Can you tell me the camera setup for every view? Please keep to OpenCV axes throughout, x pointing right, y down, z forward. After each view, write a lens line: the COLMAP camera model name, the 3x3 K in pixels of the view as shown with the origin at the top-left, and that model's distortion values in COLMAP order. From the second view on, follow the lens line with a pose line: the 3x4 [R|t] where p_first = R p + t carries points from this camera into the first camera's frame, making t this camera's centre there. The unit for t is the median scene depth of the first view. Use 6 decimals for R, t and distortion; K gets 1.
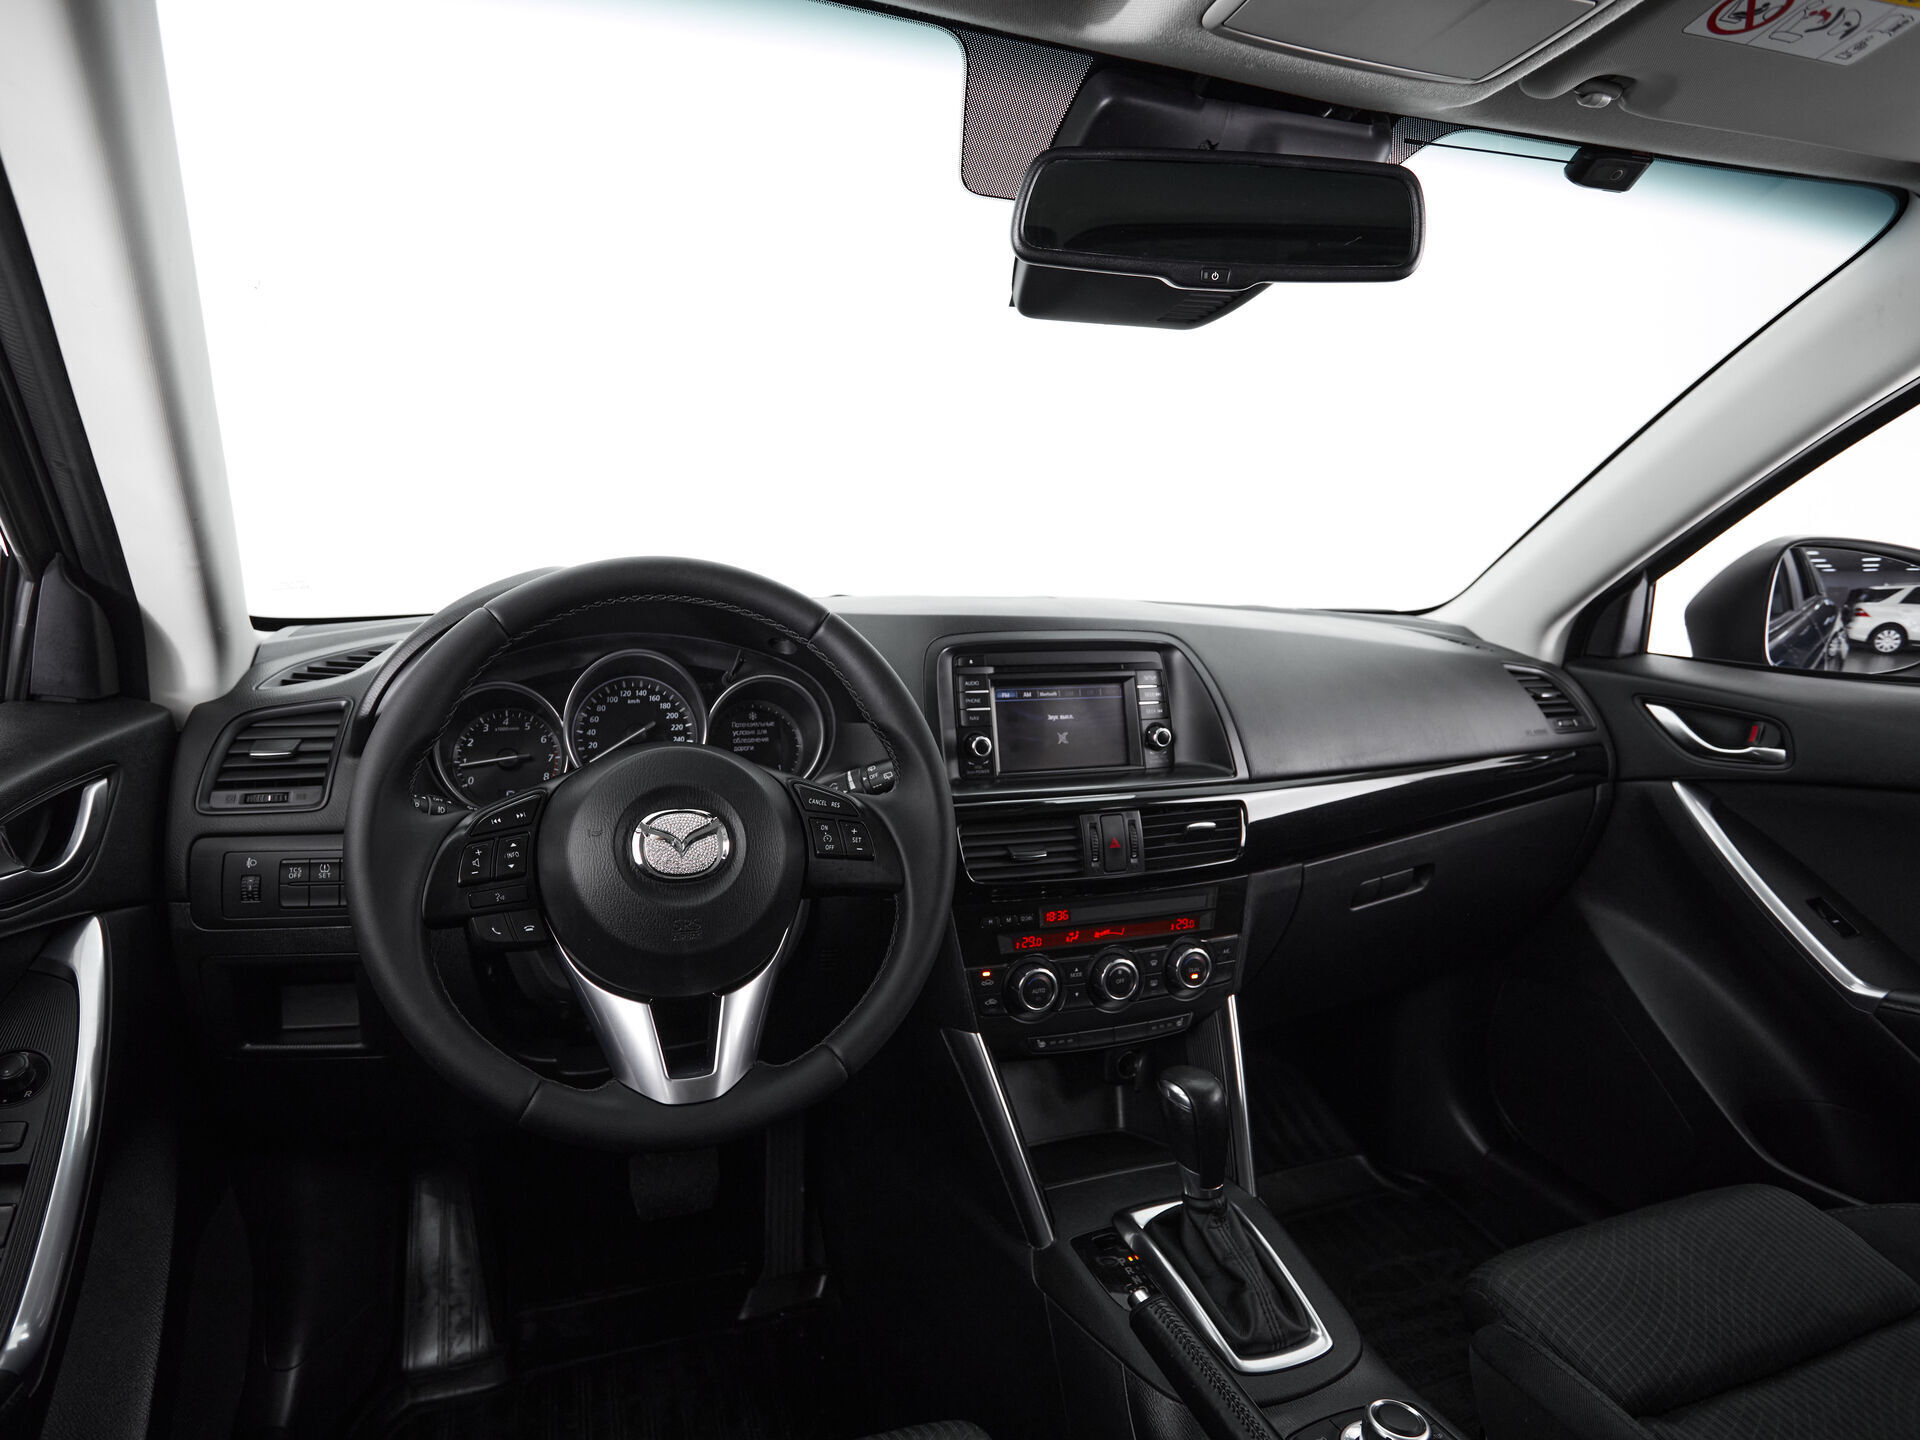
lens RADIAL K [[1018.1, 0, 900.7], [0, 1018.1, 717.3], [0, 0, 1]] dist [-0.004022, -0.000629]
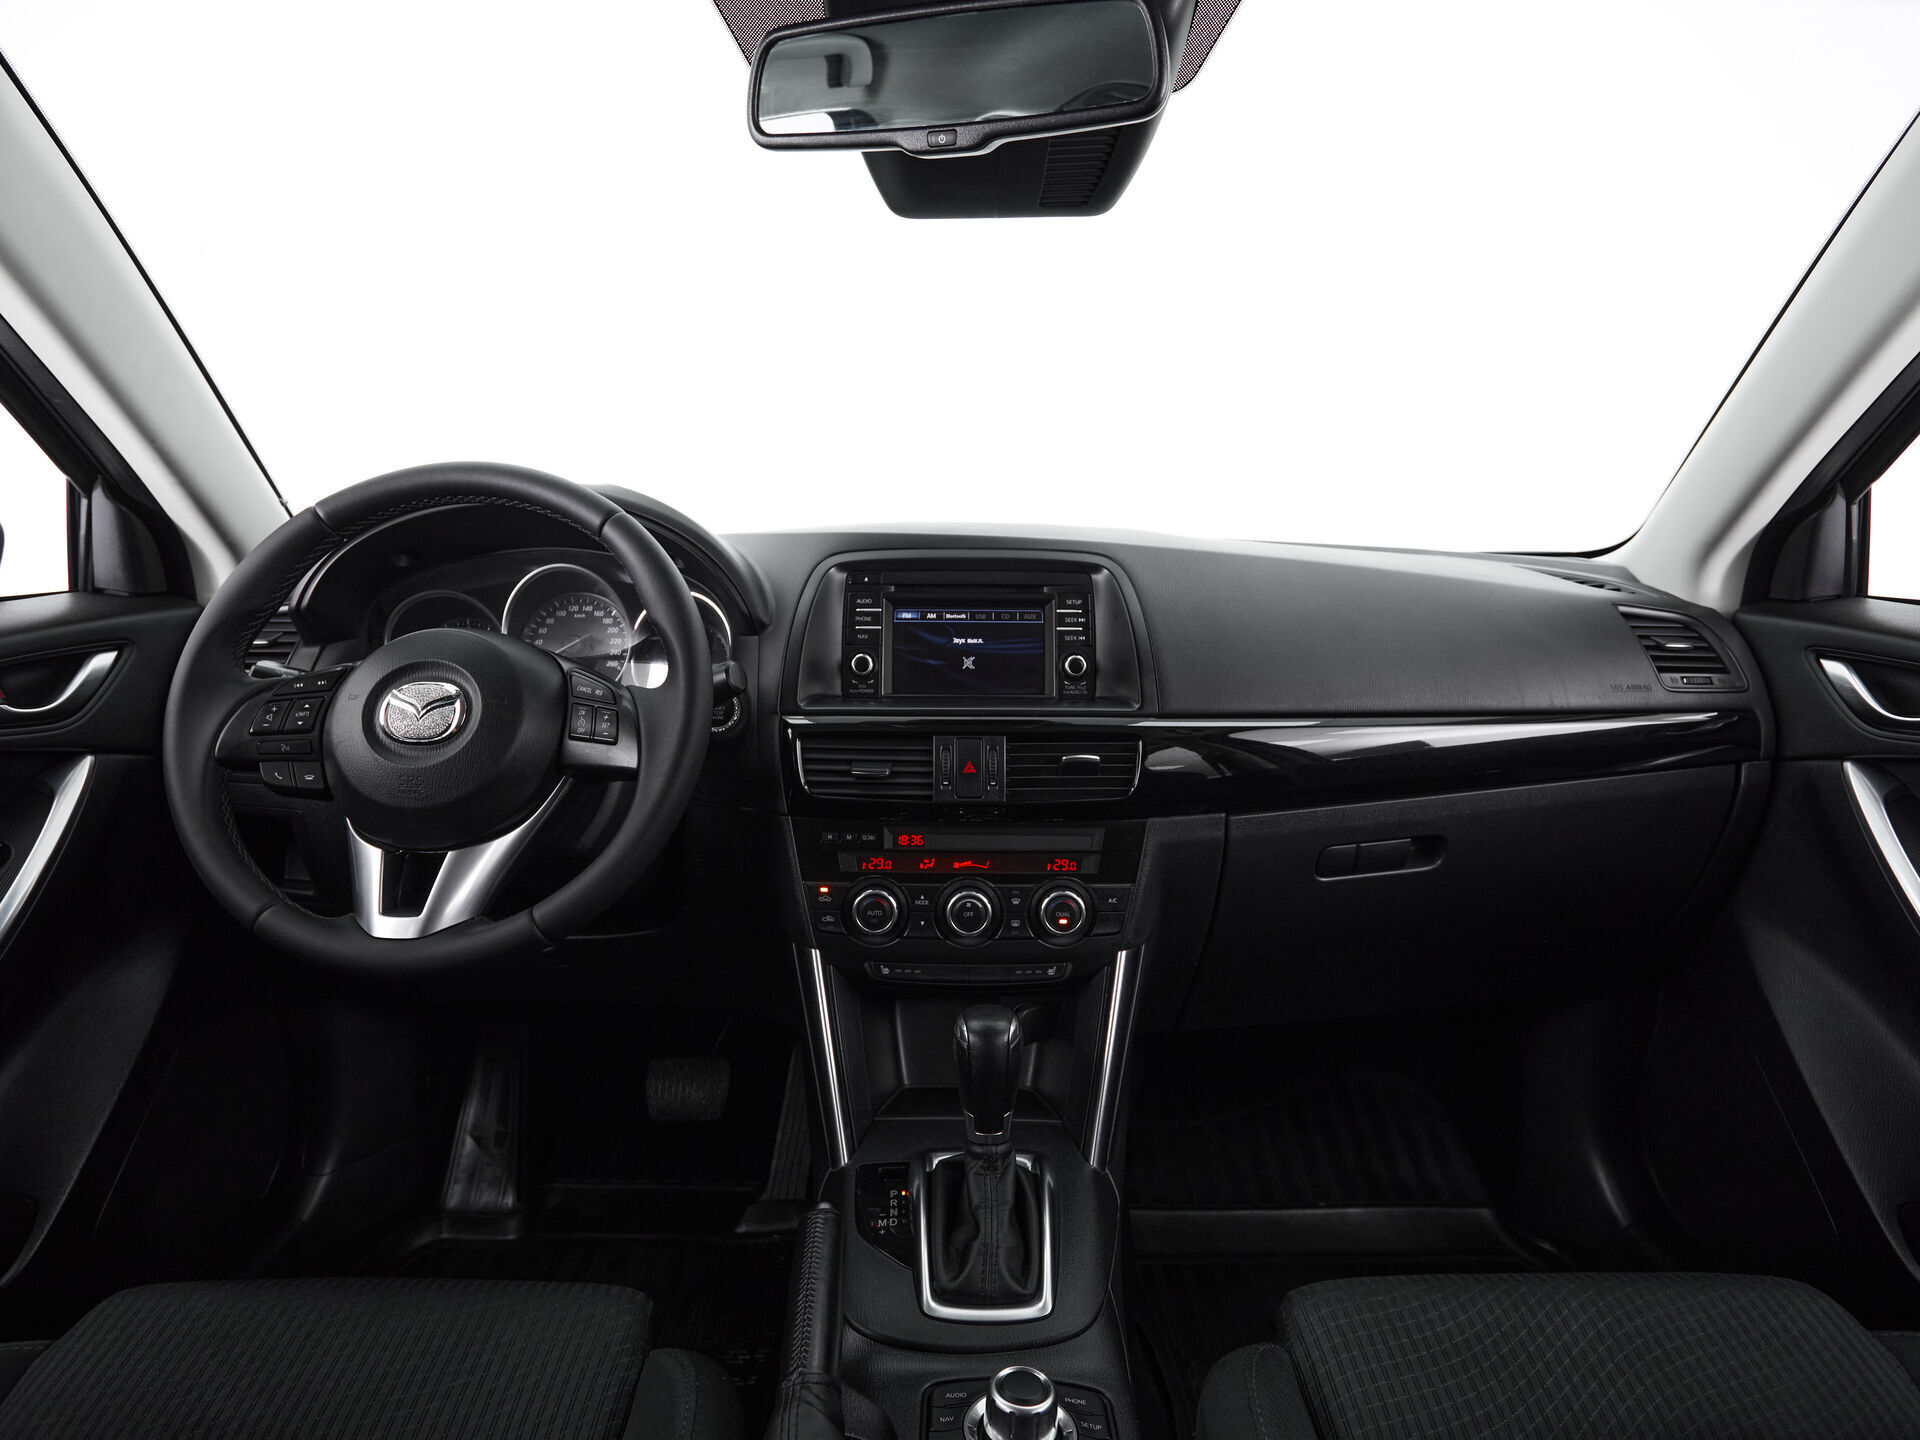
lens RADIAL K [[1056.9, 0, 960.0], [0, 1056.9, 720.0], [0, 0, 1]] dist [-0.002529, -0.000844]
pose [[0.946350, 0.044180, -0.320109, 0.492139], [-0.043439, 0.999011, 0.009457, 0.067875], [0.320210, 0.004955, 0.947334, 0.068262]]
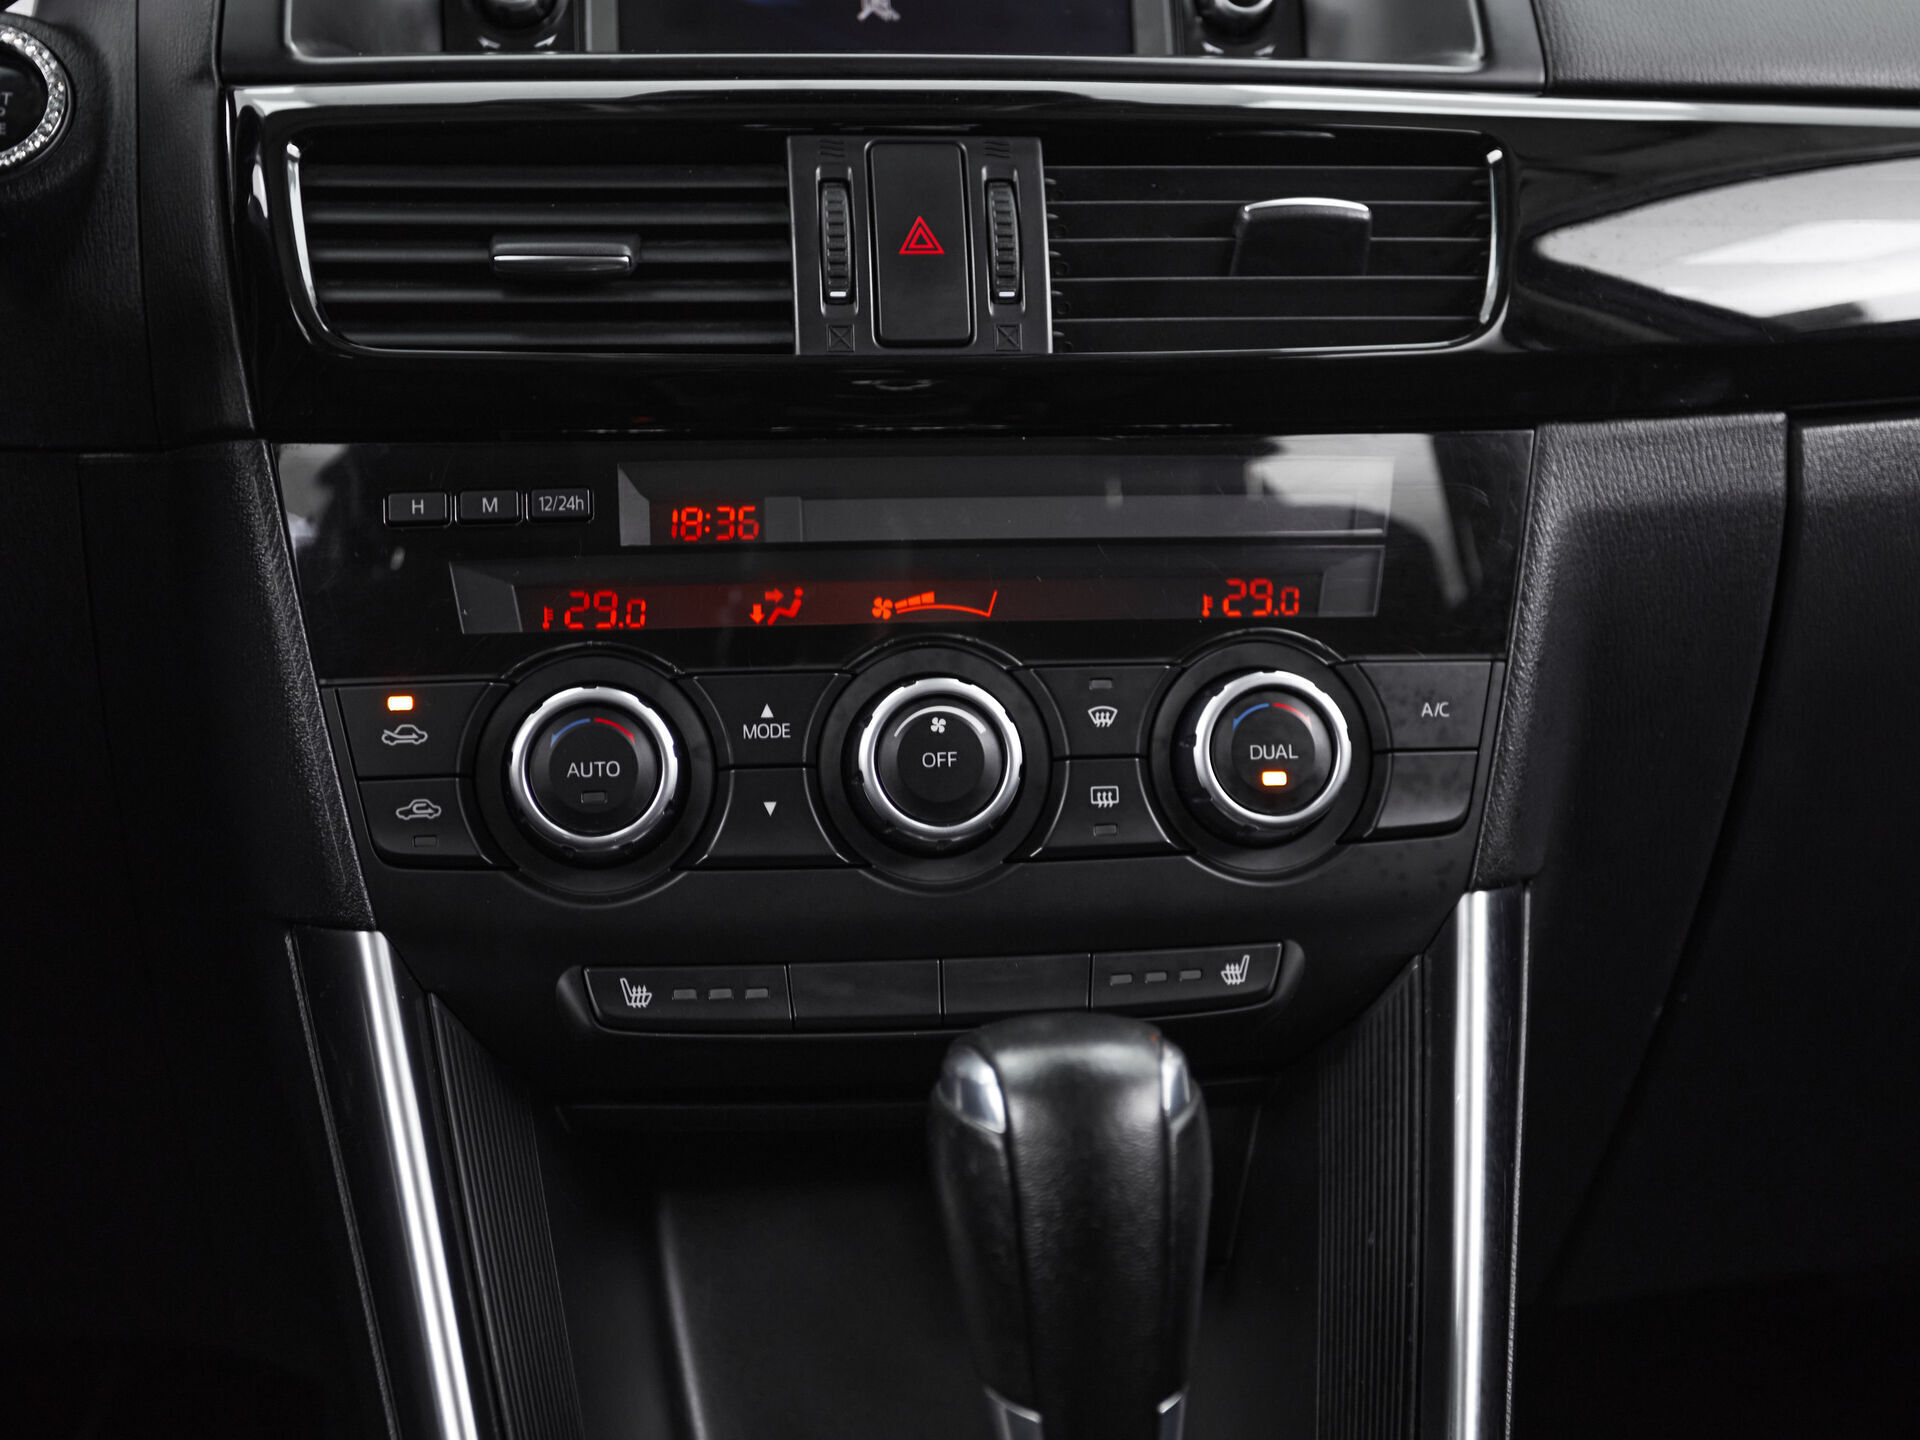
lens RADIAL K [[2480.4, 0, 999.8], [0, 2480.4, 722.1], [0, 0, 1]] dist [0.014662, 0.084098]
pose [[0.979366, -0.013655, -0.201634, 0.343697], [-0.001804, 0.997084, -0.076286, 0.285495], [0.202087, 0.075076, 0.976486, 0.369967]]
